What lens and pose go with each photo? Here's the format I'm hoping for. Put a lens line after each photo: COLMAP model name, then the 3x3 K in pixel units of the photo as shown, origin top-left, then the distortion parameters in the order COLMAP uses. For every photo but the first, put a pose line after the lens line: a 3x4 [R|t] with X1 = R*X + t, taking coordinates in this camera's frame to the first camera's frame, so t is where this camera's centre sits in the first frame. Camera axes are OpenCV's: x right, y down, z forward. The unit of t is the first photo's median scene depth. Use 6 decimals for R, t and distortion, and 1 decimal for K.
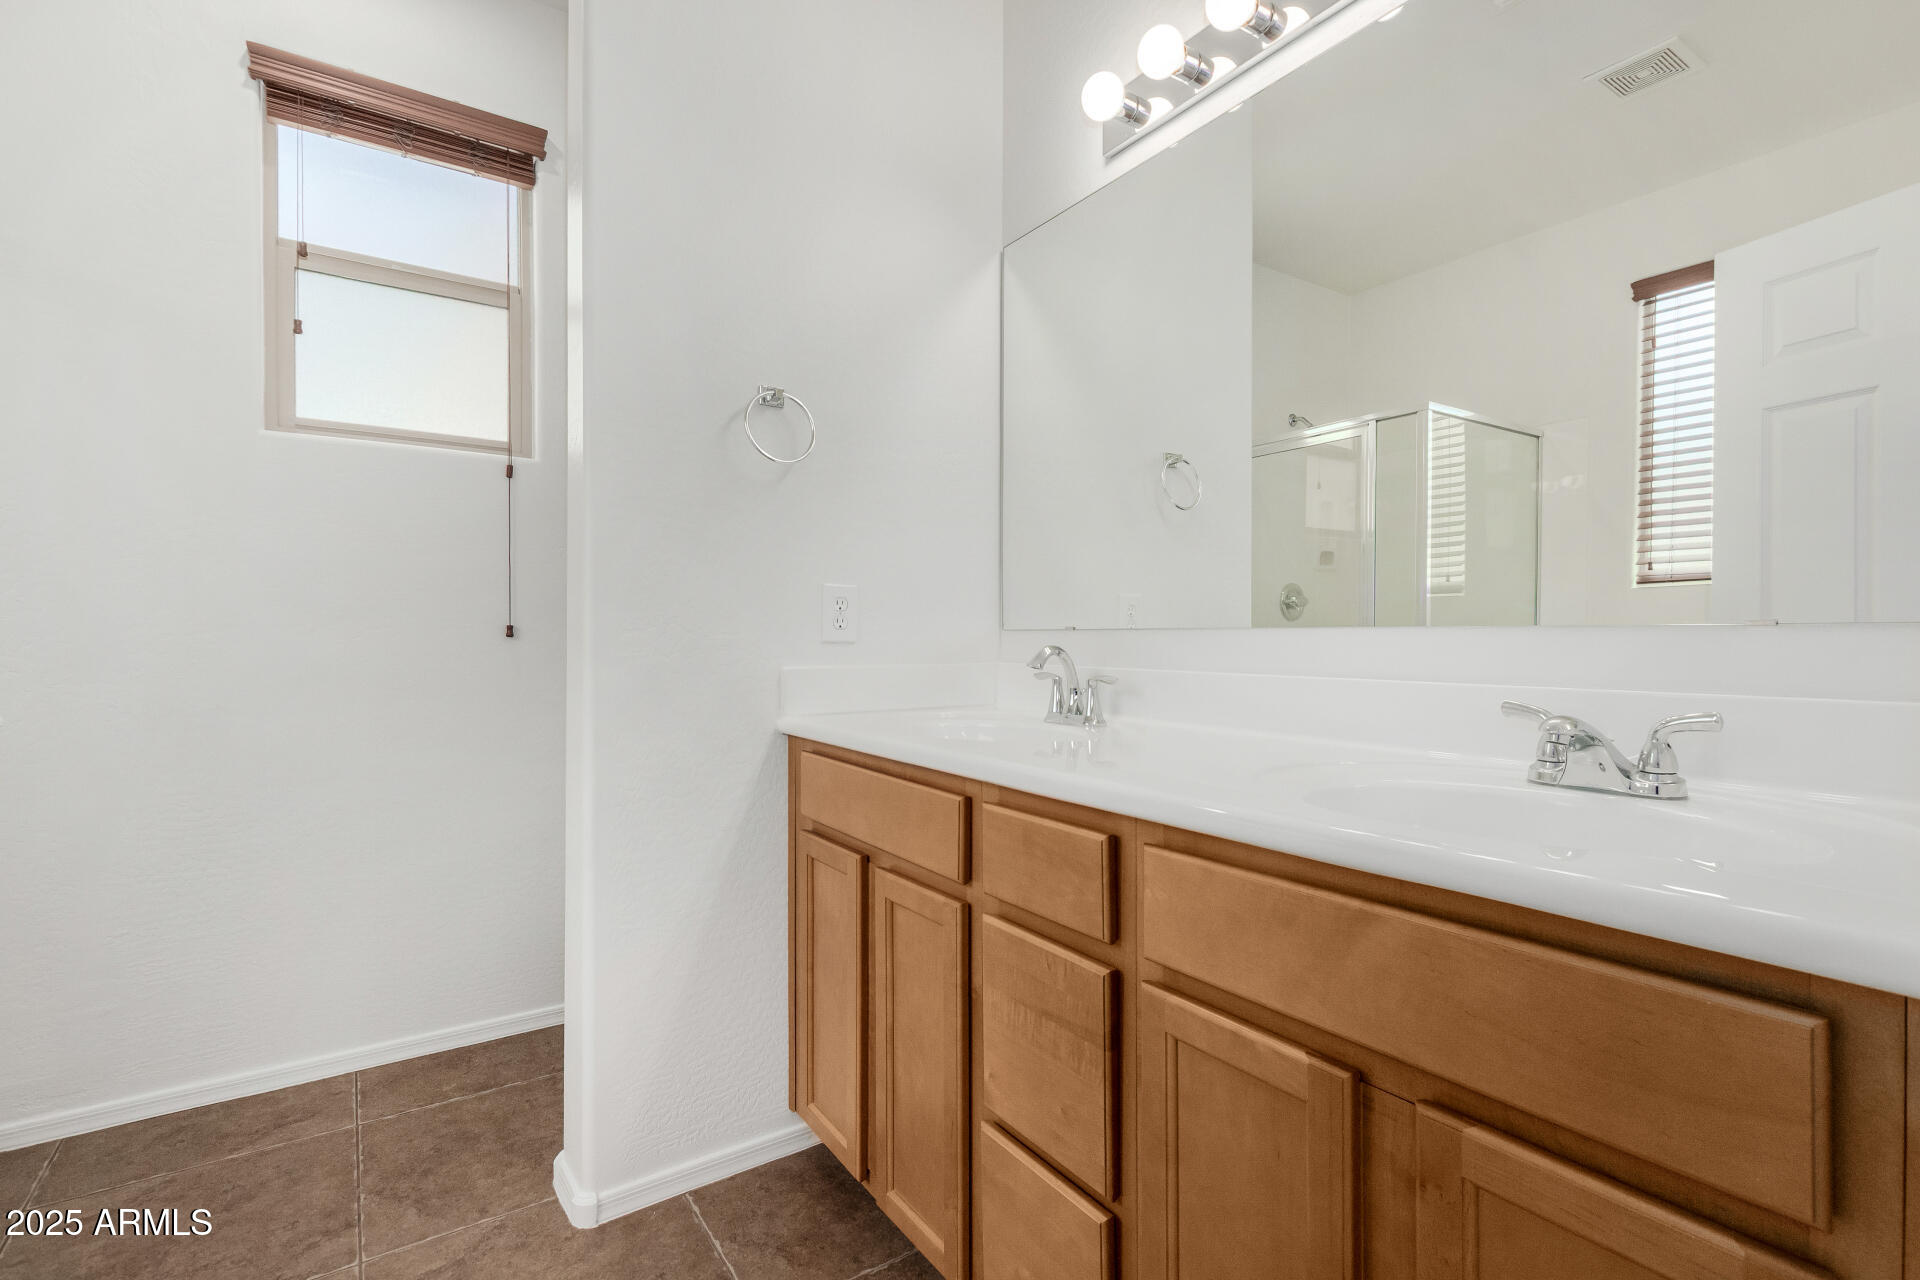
lens RADIAL K [[875.8, 0, 957.0], [0, 875.8, 641.8], [0, 0, 1]] dist [0.004854, -0.001028]
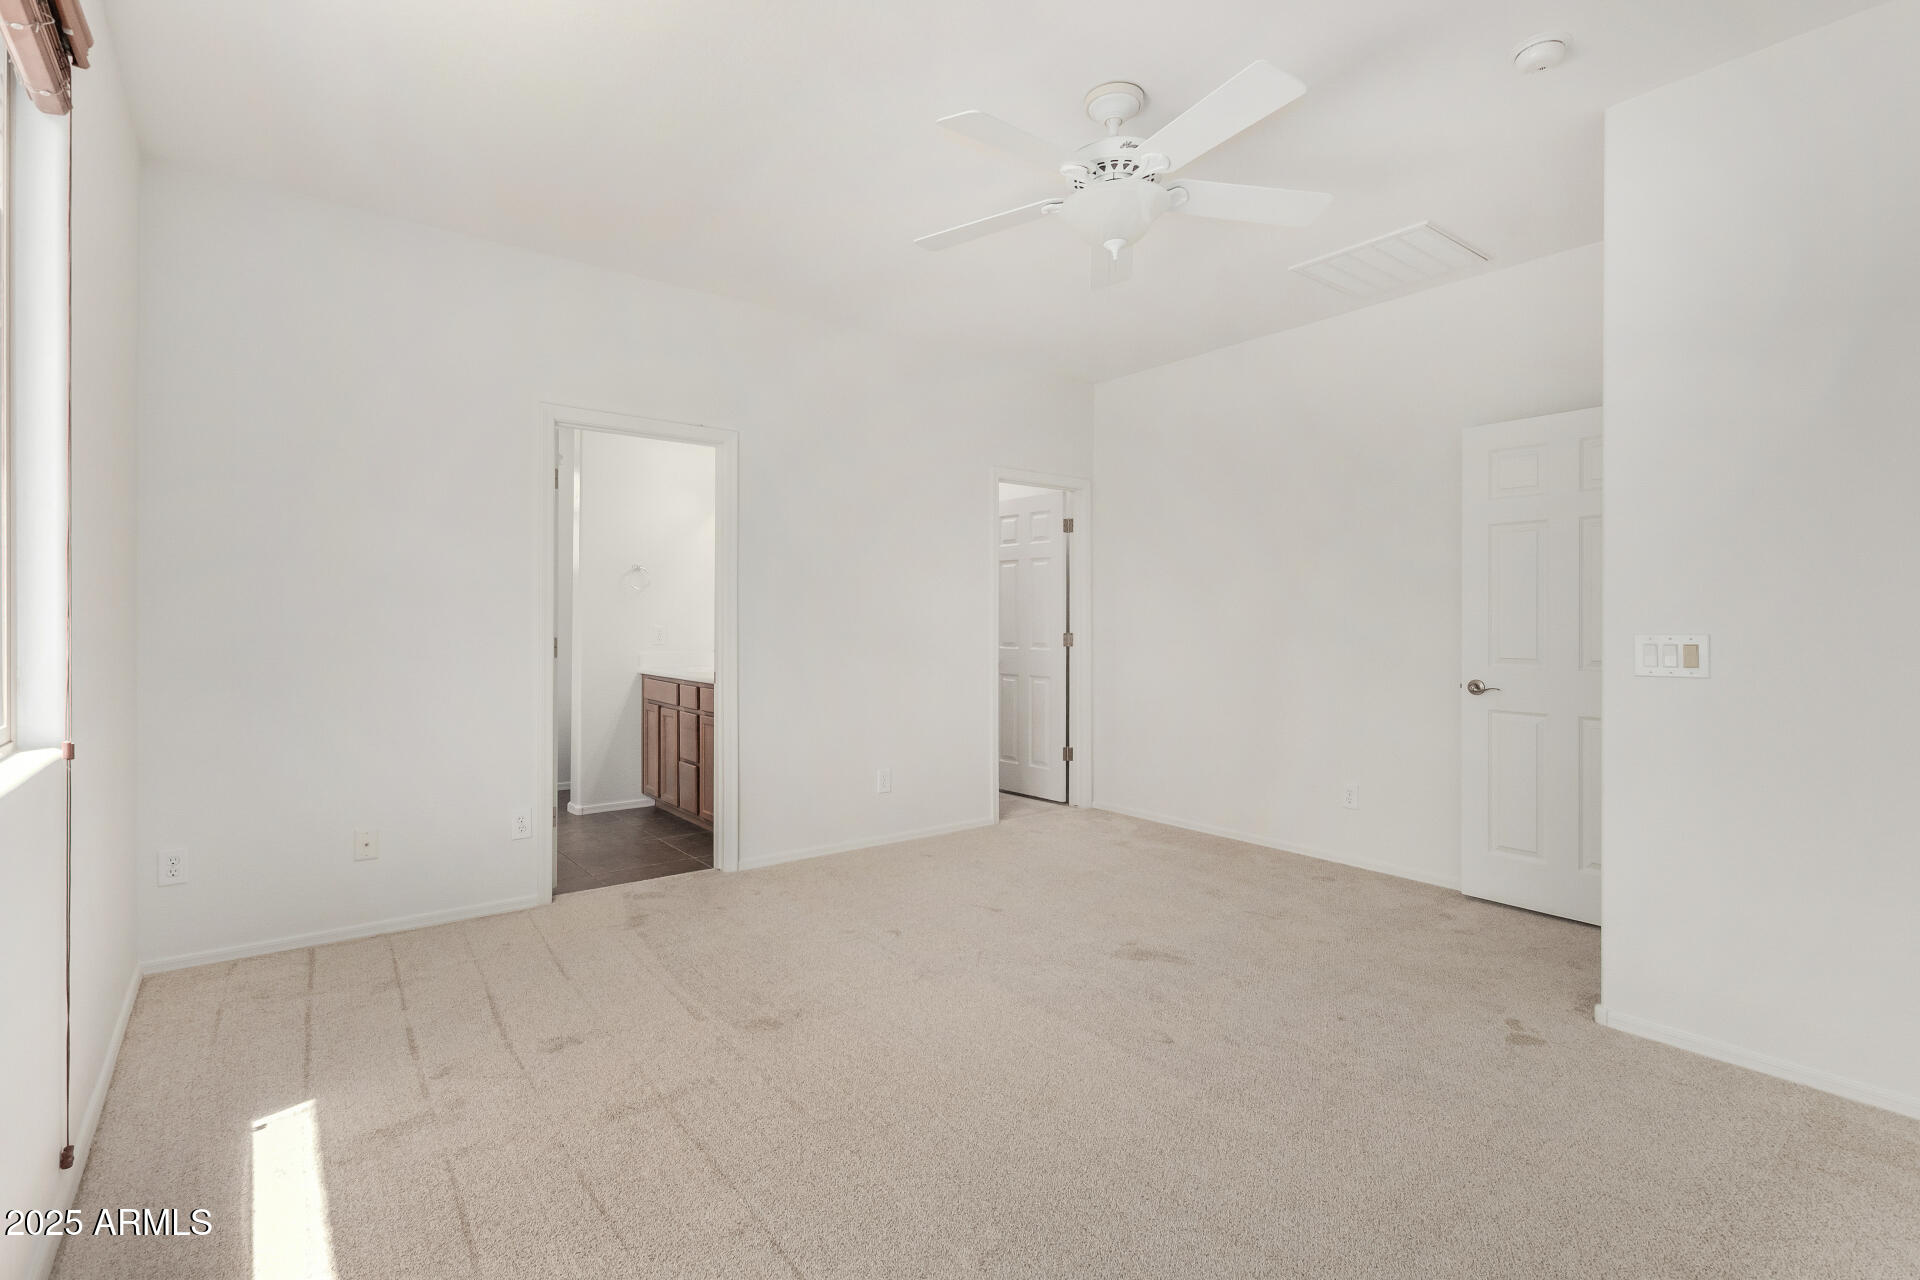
lens RADIAL K [[875.8, 0, 965.2], [0, 875.8, 625.4], [0, 0, 1]] dist [0.004854, -0.001028]
pose [[0.997632, 0.003456, 0.068690, 0.881518], [-0.003680, 0.999988, 0.003140, -0.094559], [-0.068679, -0.003386, 0.997633, -2.619019]]
